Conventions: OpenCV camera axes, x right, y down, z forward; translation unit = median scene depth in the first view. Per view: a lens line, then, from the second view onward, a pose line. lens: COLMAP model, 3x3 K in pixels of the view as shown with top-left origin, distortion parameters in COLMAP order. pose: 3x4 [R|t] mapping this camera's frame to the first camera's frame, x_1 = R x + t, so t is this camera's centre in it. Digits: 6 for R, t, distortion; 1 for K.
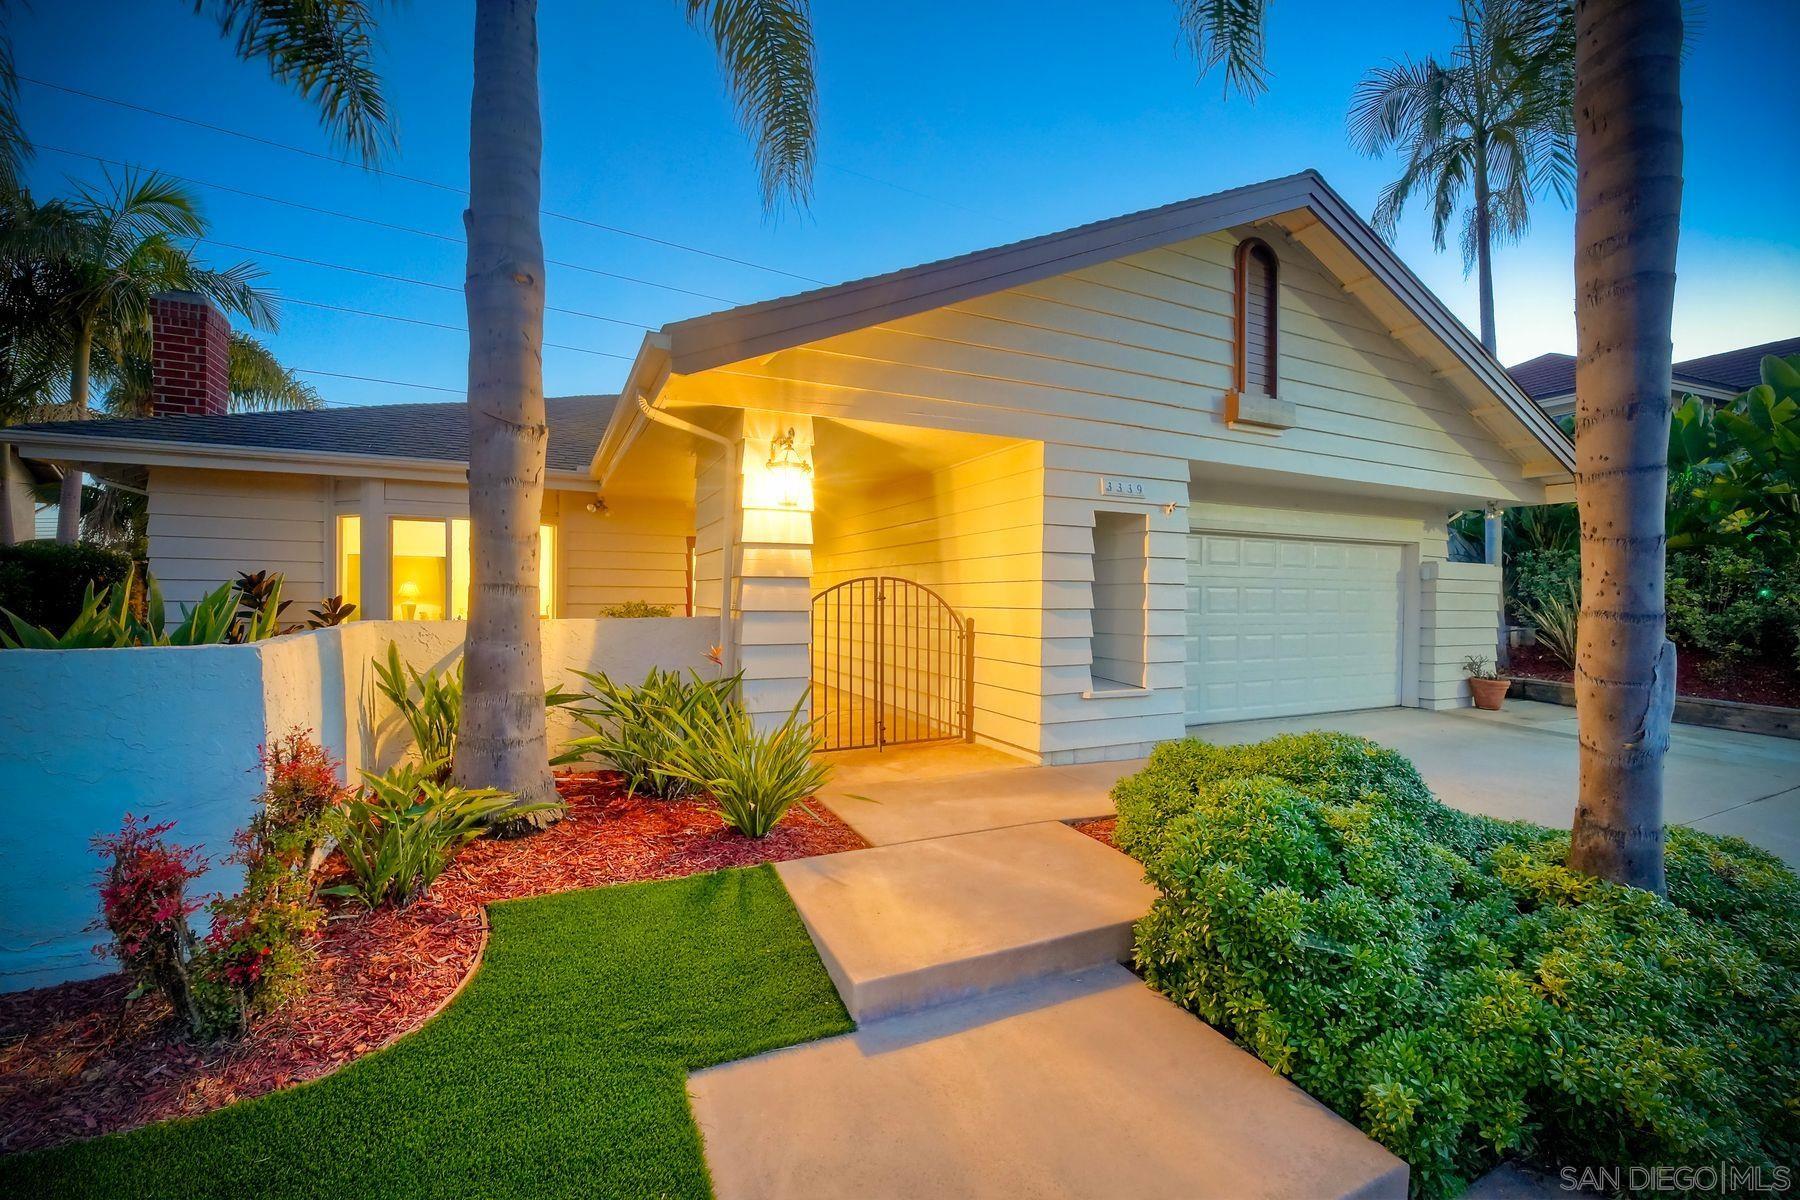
lens RADIAL K [[744.0, 0, 903.3], [0, 744.0, 601.6], [0, 0, 1]] dist [-0.007219, -0.000287]
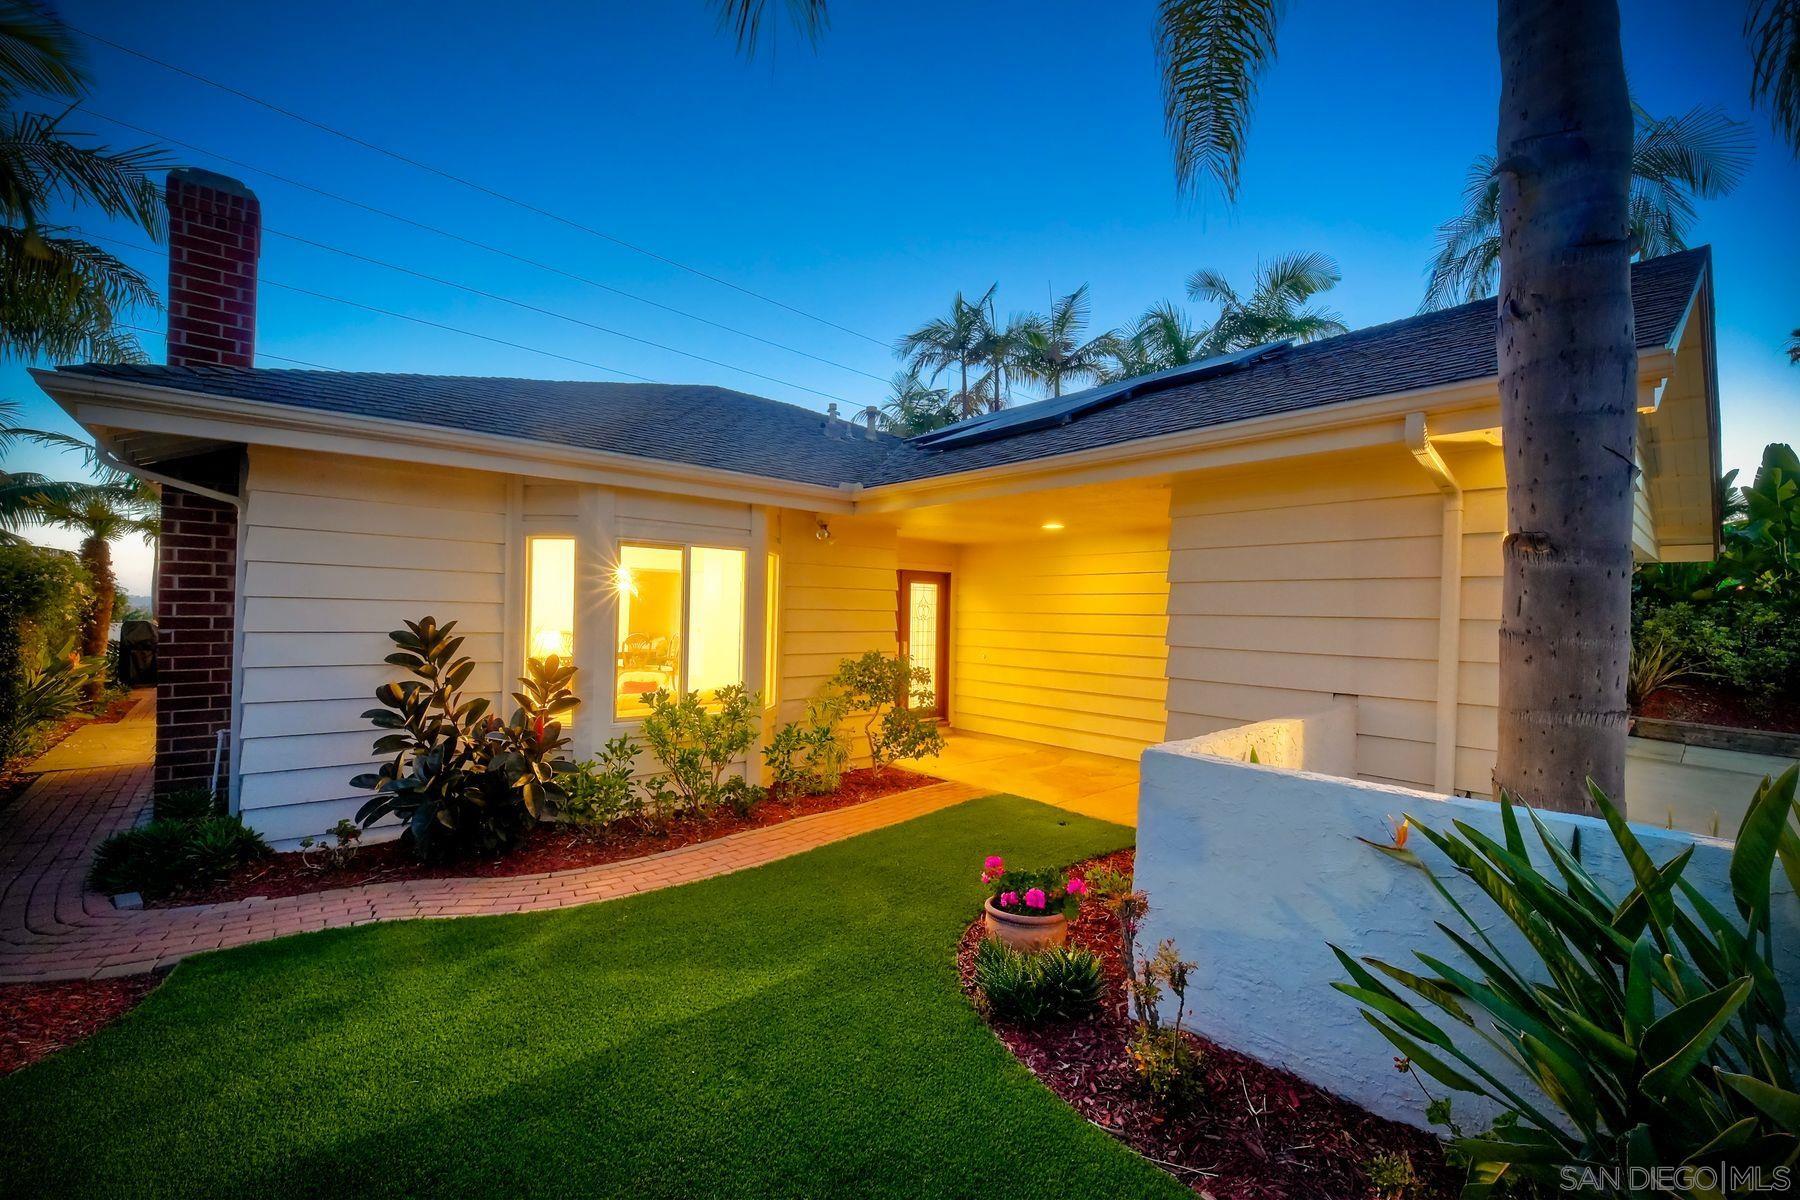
lens RADIAL K [[755.4, 0, 900.0], [0, 755.4, 600.0], [0, 0, 1]] dist [-0.004668, -0.004086]
pose [[0.964193, 0.013433, 0.264861, -0.625994], [-0.008354, 0.999759, -0.020292, -0.046641], [-0.265070, 0.017352, 0.964073, 0.244572]]
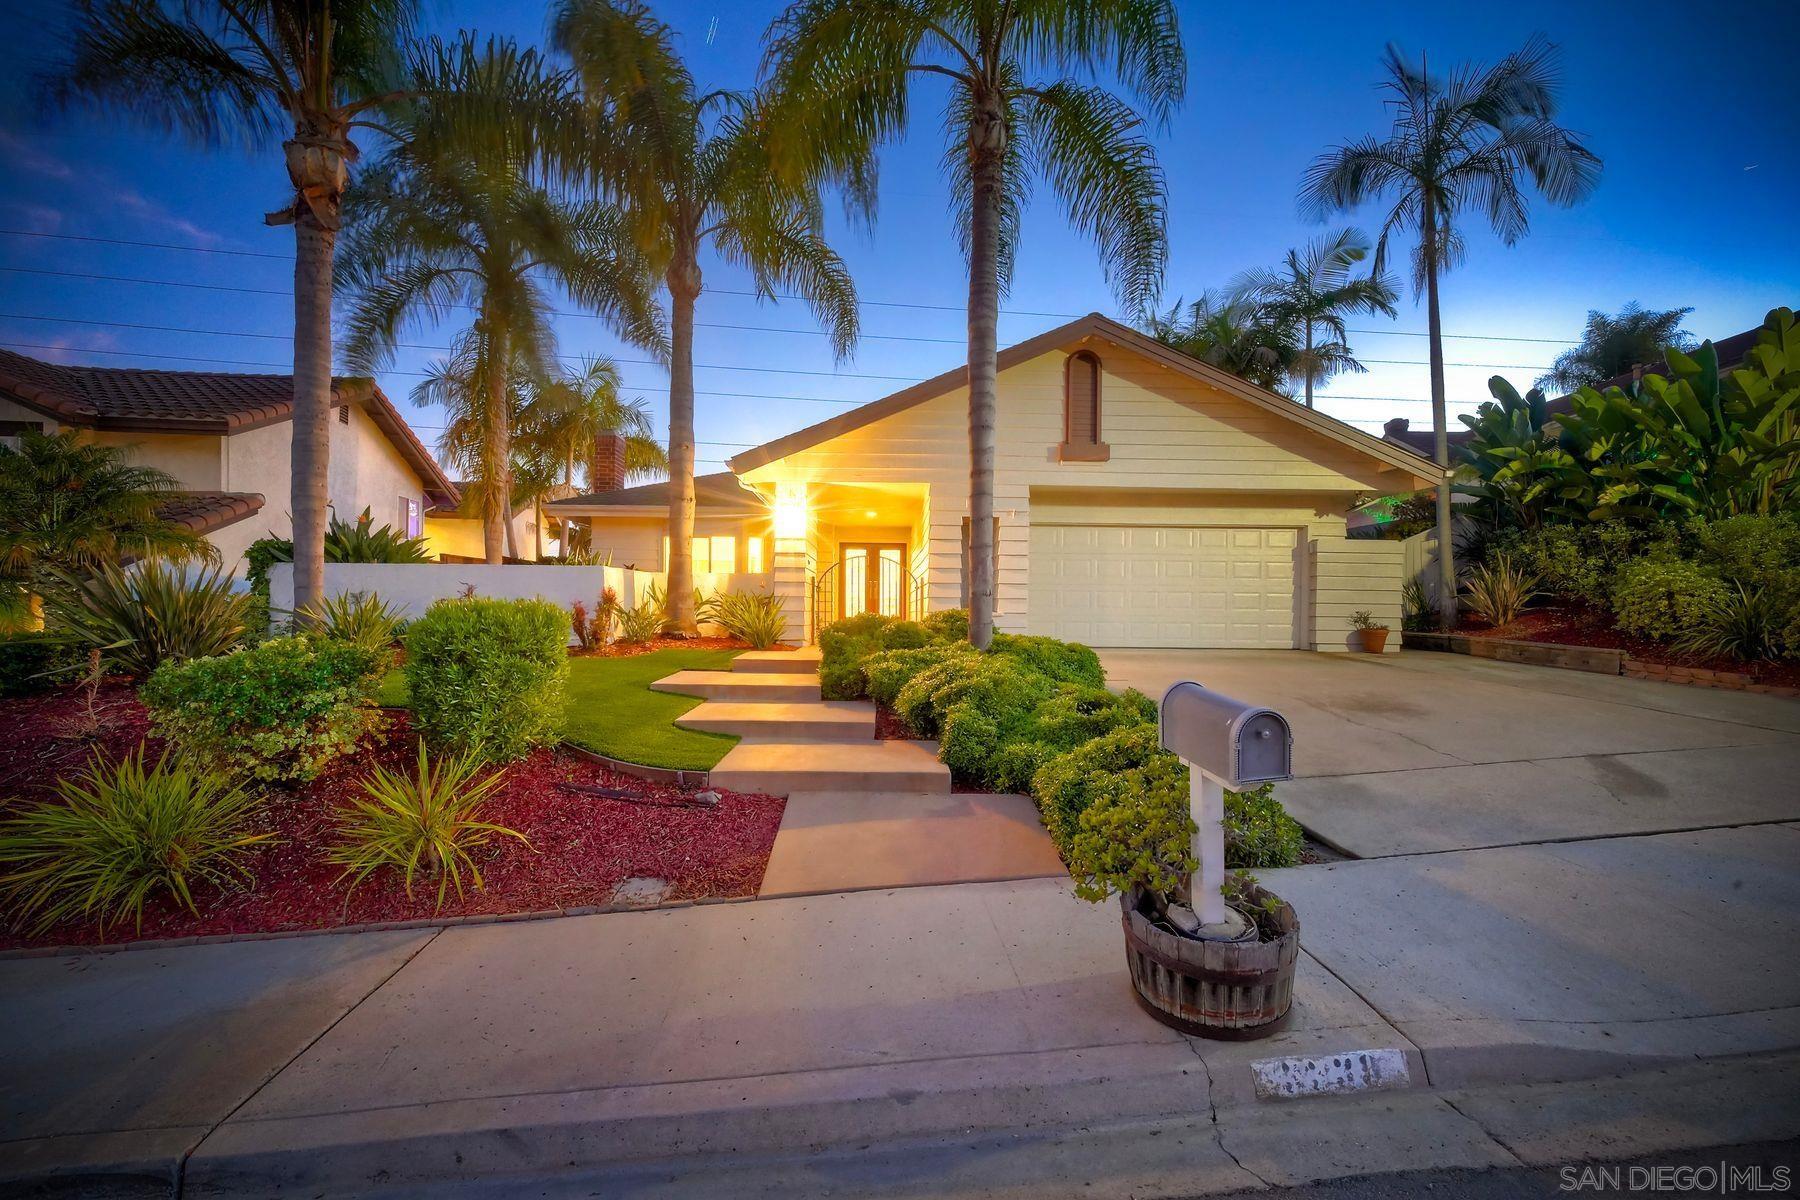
lens RADIAL K [[755.4, 0, 900.0], [0, 755.4, 600.0], [0, 0, 1]] dist [-0.004668, -0.004086]
pose [[0.911268, -0.004751, -0.411786, 0.697901], [-0.004501, 0.999759, -0.021496, 0.102351], [0.411789, 0.021442, 0.911027, -0.628980]]
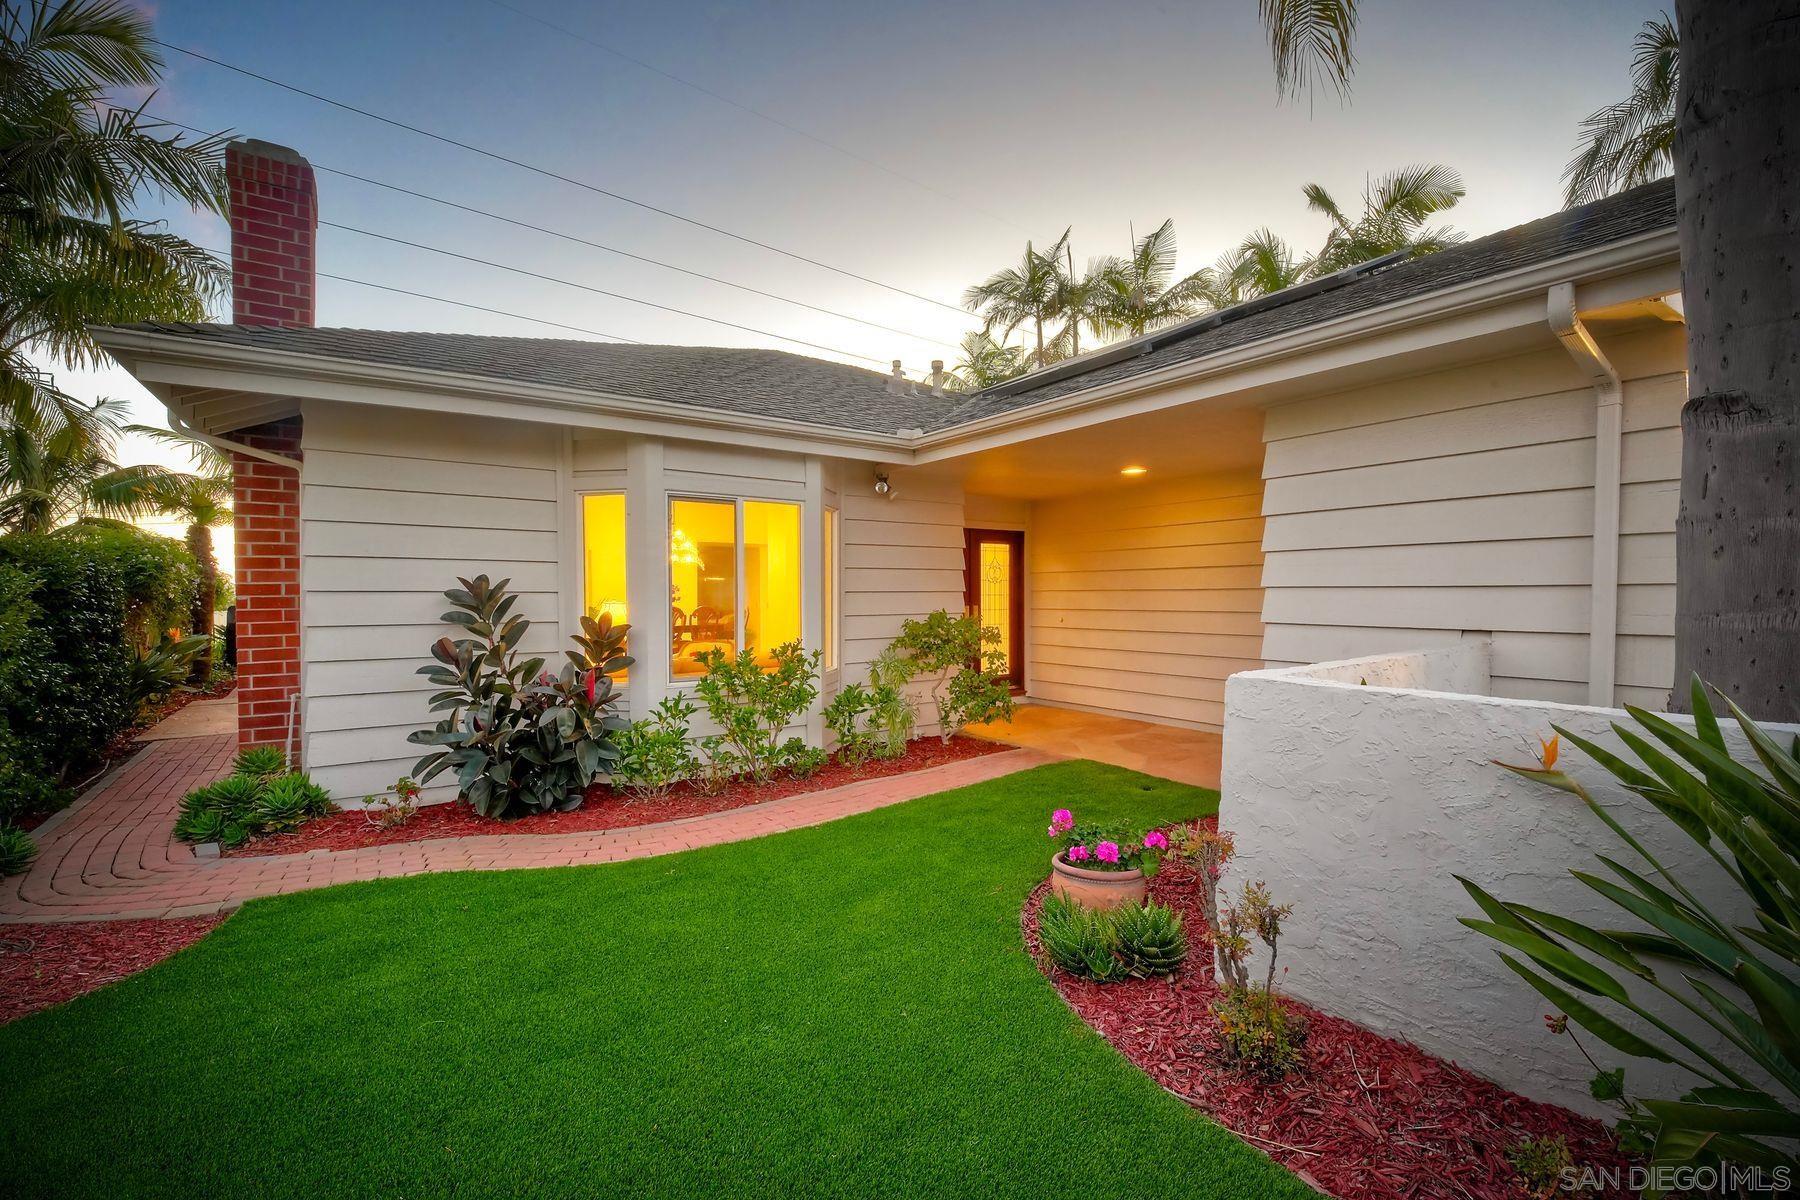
lens RADIAL K [[782.5, 0, 897.0], [0, 782.5, 600.4], [0, 0, 1]] dist [-0.011282, 0.000167]
pose [[0.986657, -0.013815, 0.162226, -0.605536], [0.013069, 0.999899, 0.005660, -0.019719], [-0.162288, -0.003465, 0.986737, 0.265659]]
